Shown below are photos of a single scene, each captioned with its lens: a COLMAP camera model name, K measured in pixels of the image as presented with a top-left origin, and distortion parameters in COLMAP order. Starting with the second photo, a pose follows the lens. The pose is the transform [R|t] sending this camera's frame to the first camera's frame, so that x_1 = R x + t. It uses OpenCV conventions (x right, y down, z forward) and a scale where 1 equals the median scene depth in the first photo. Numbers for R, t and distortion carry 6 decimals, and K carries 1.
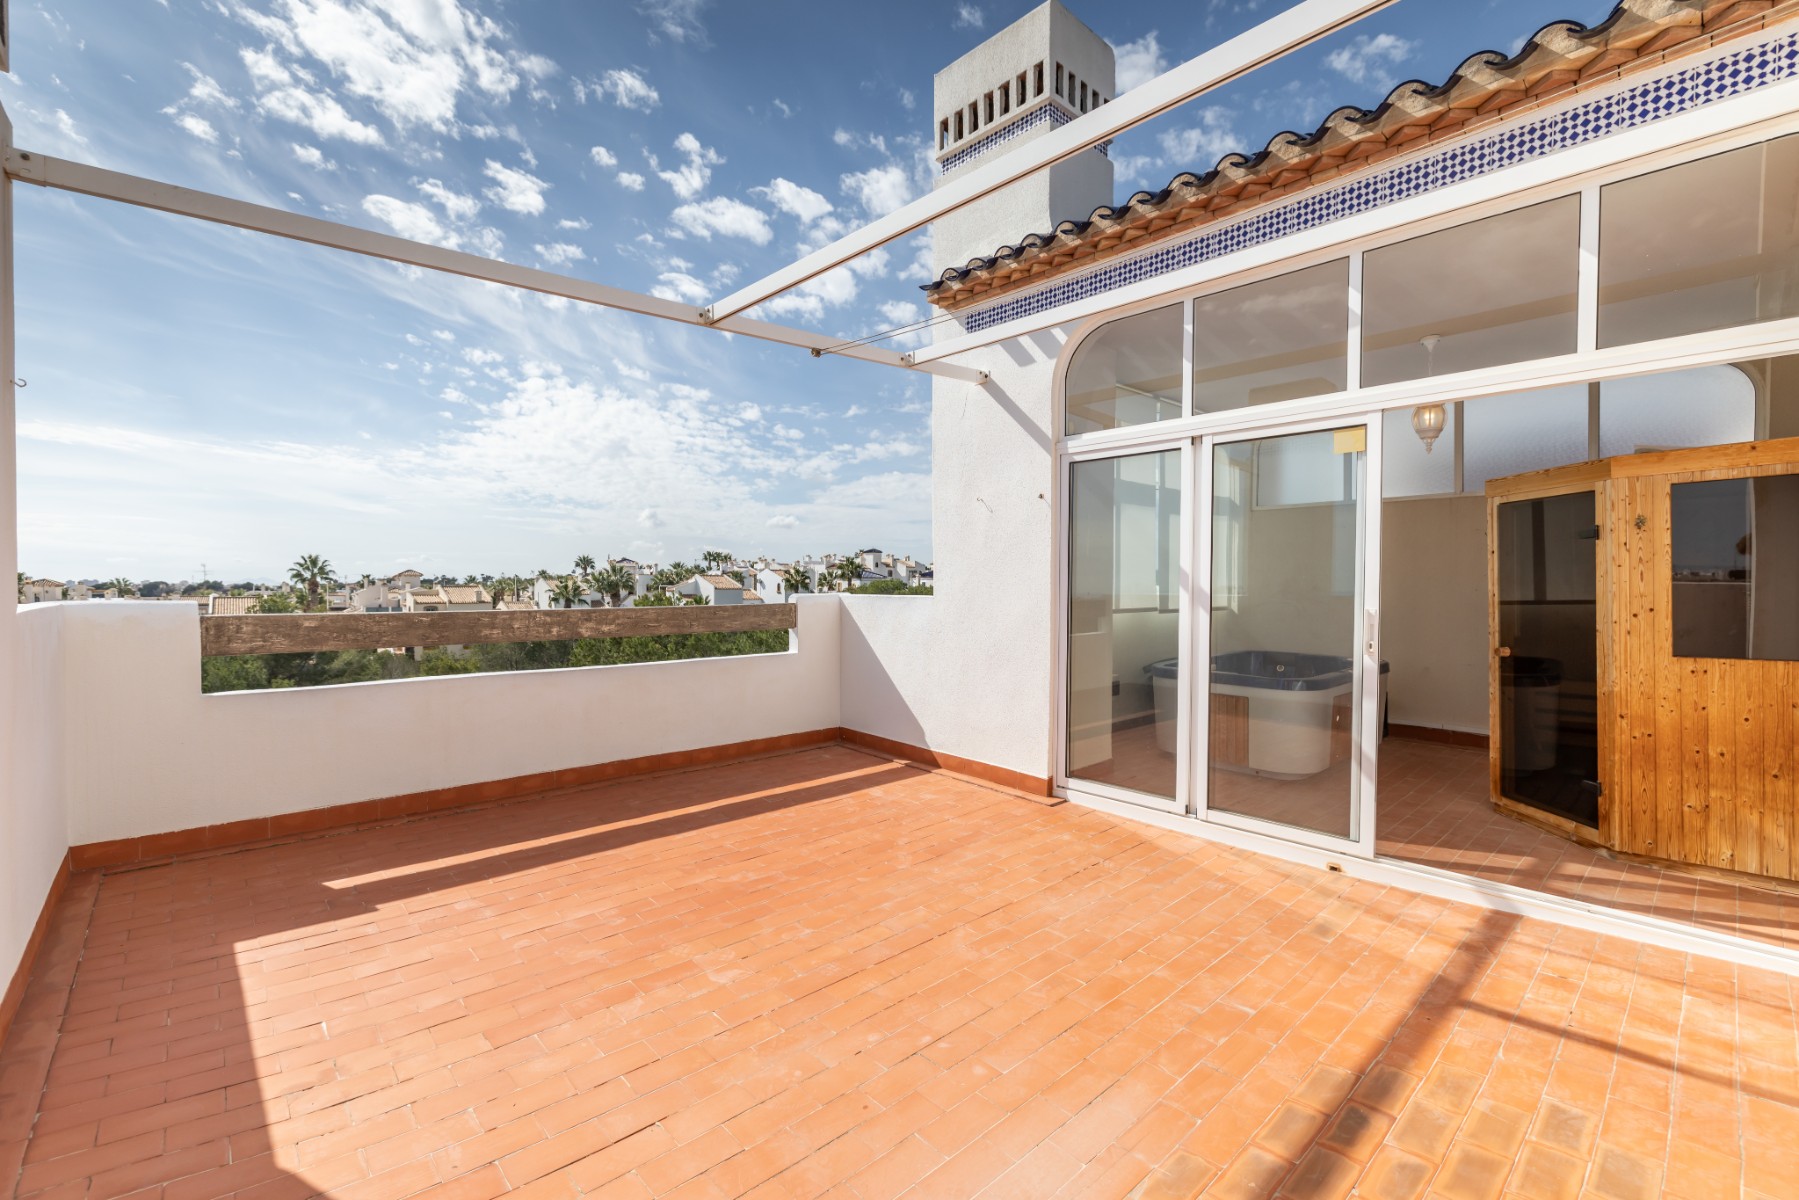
lens RADIAL K [[767.8, 0, 895.2], [0, 767.8, 593.4], [0, 0, 1]] dist [-0.000049, 0.000066]
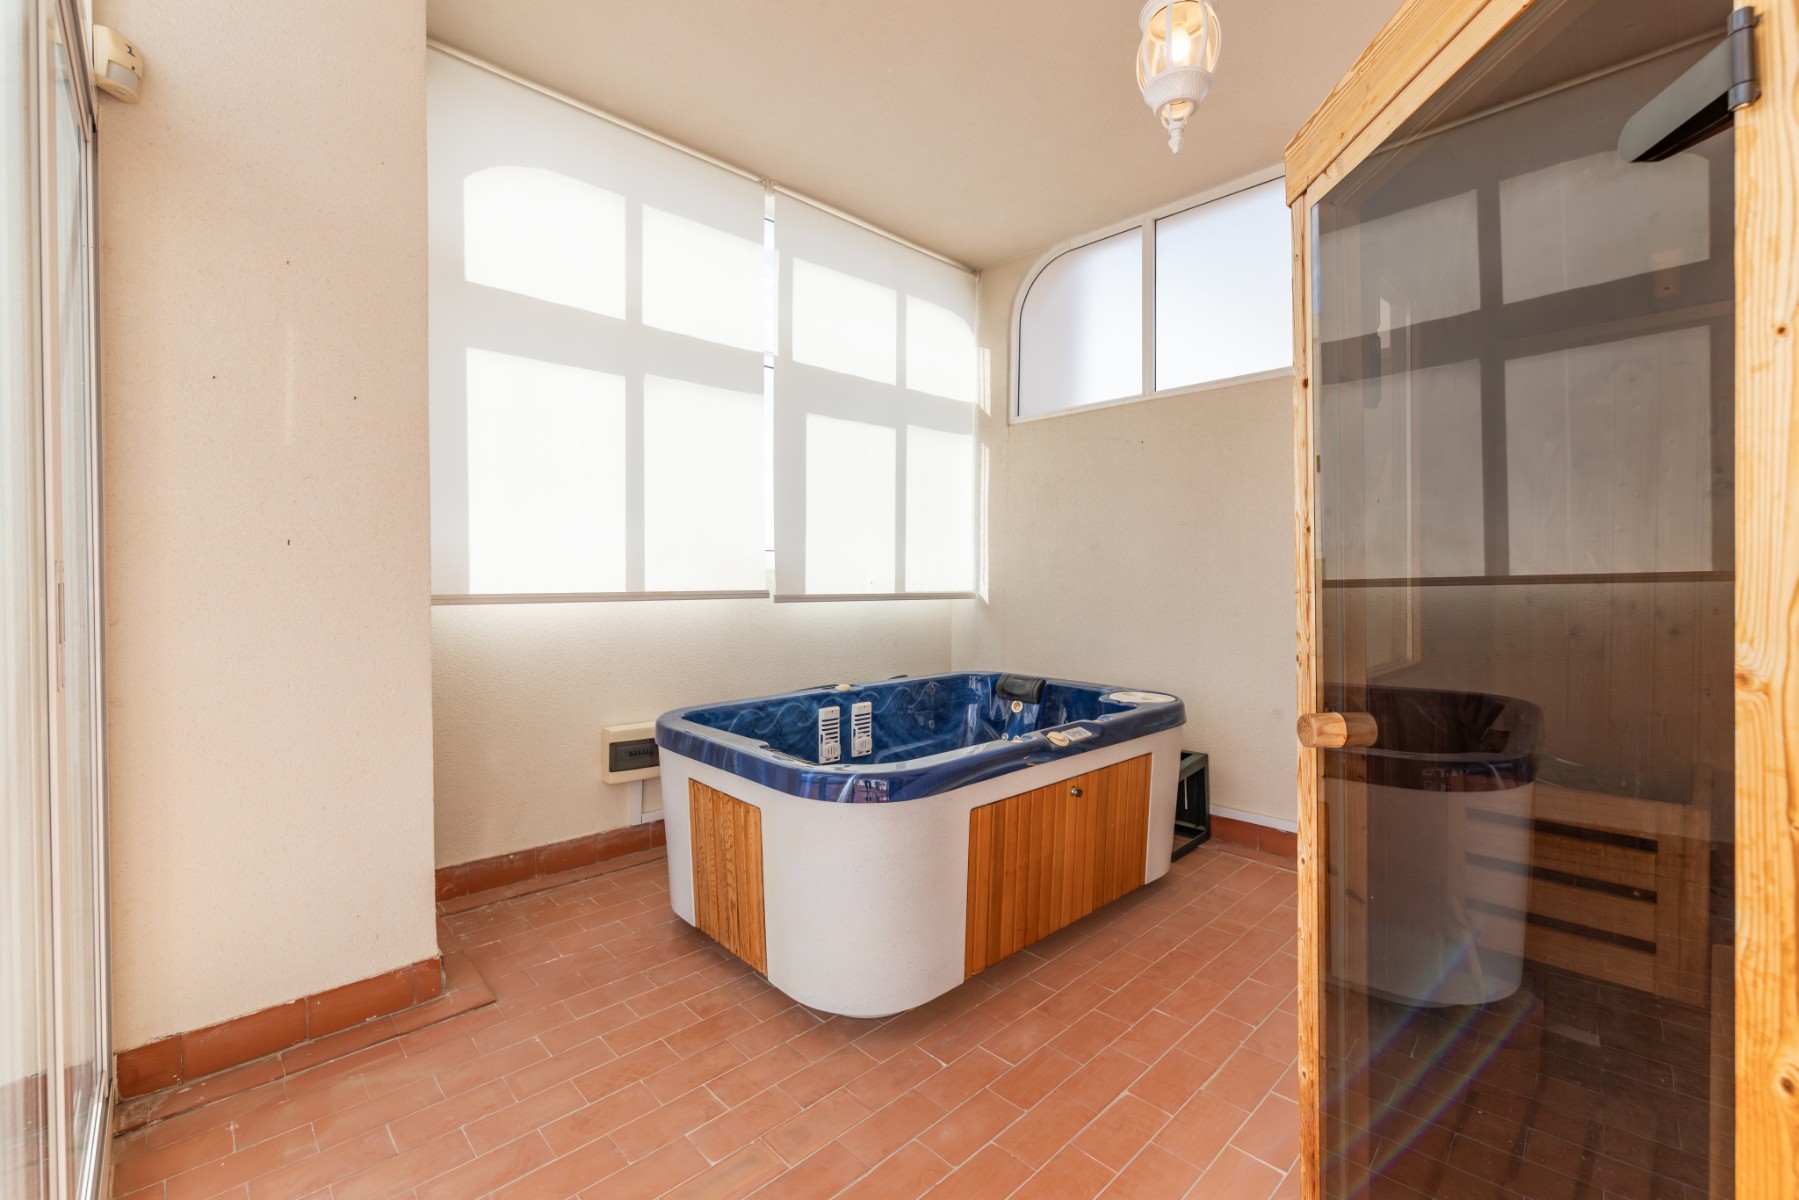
lens RADIAL K [[767.8, 0, 895.2], [0, 767.8, 593.4], [0, 0, 1]] dist [-0.000049, 0.000066]
pose [[0.999899, 0.004168, 0.013603, 0.608371], [-0.004238, 0.999978, 0.005078, 0.025379], [-0.013582, -0.005135, 0.999895, 0.698530]]
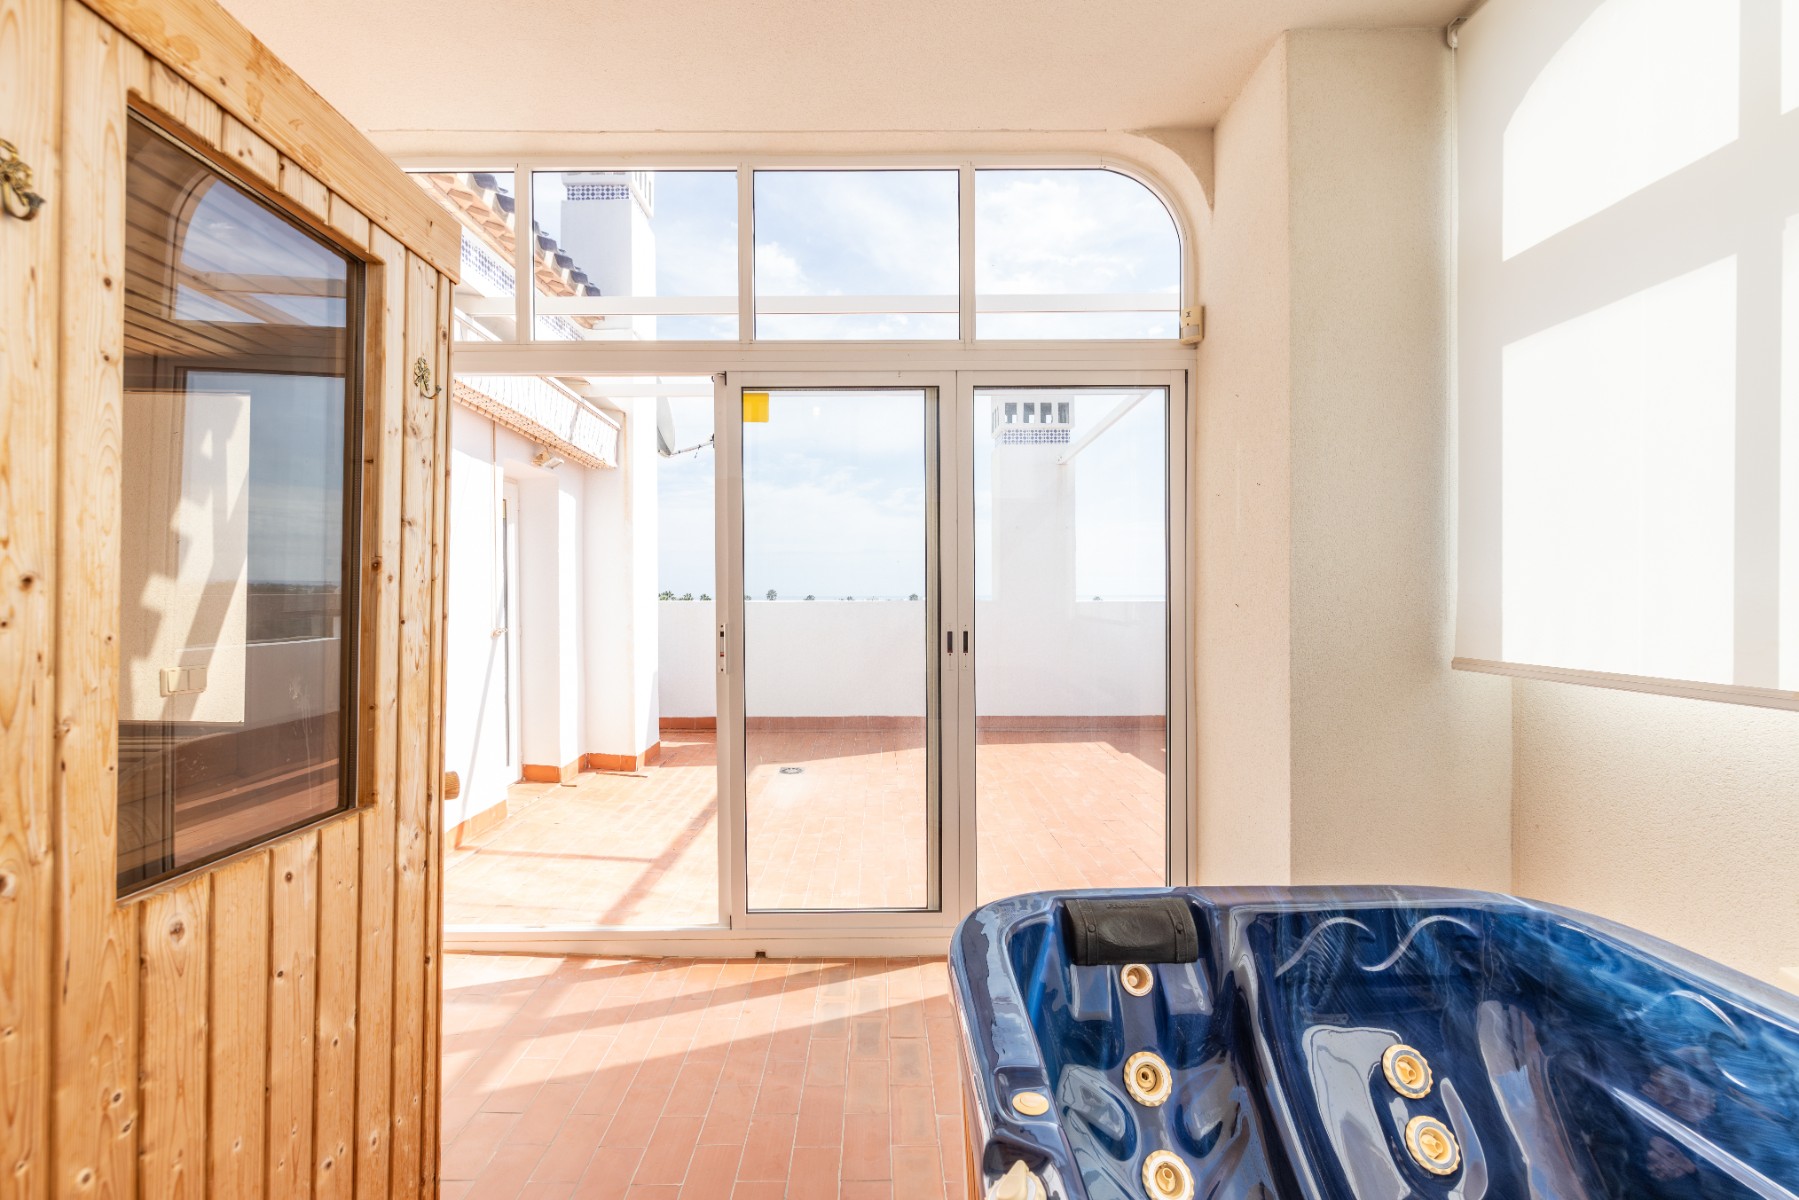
lens RADIAL K [[767.8, 0, 895.2], [0, 767.8, 593.4], [0, 0, 1]] dist [-0.000049, 0.000066]
pose [[-0.661507, 0.001829, -0.749937, 0.868376], [-0.007875, 0.999925, 0.009386, -0.010593], [0.749897, 0.012115, -0.661443, 1.308069]]
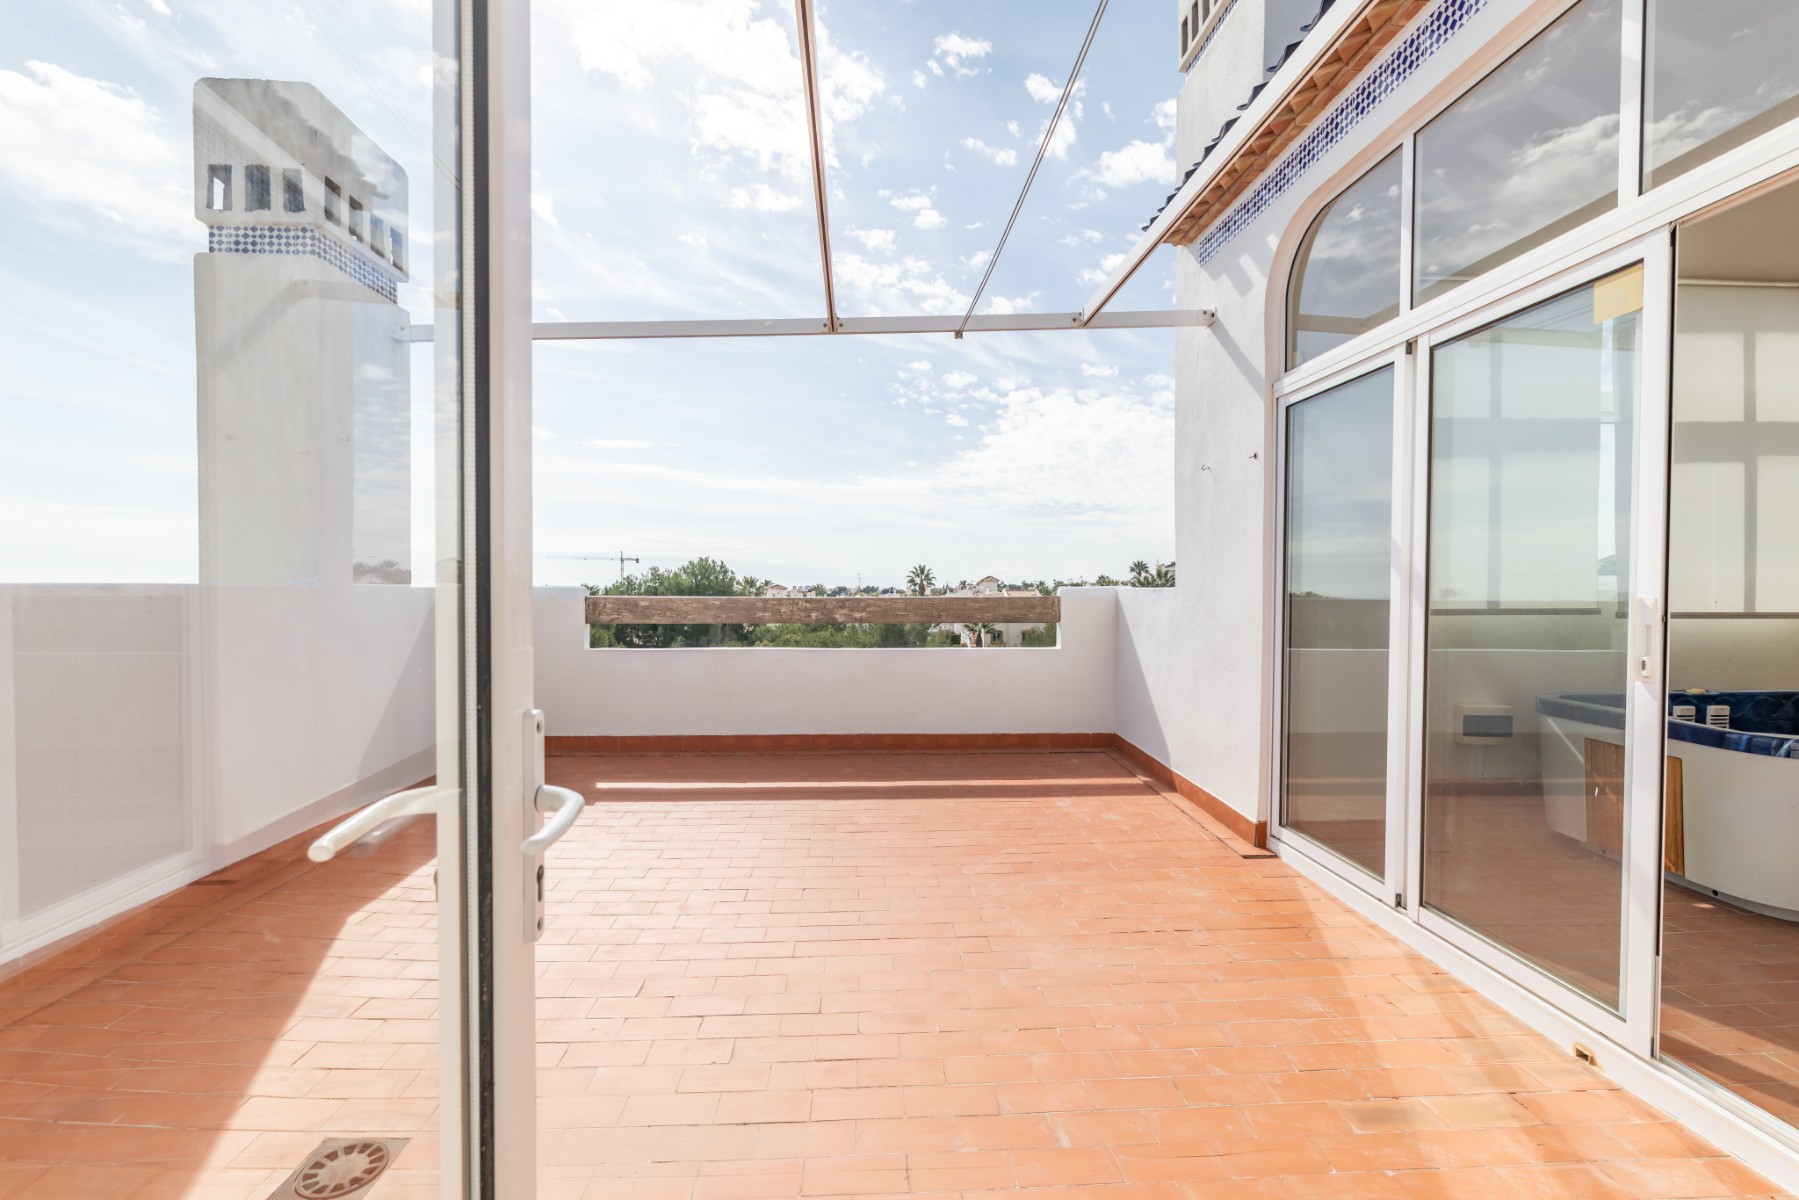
lens RADIAL K [[775.5, 0, 899.5], [0, 775.5, 600.0], [0, 0, 1]] dist [0.016279, -0.000050]
pose [[0.773956, 0.011106, -0.633142, 0.440451], [-0.008308, 0.999938, 0.007383, 0.016612], [0.633185, -0.000454, 0.774000, 0.182340]]
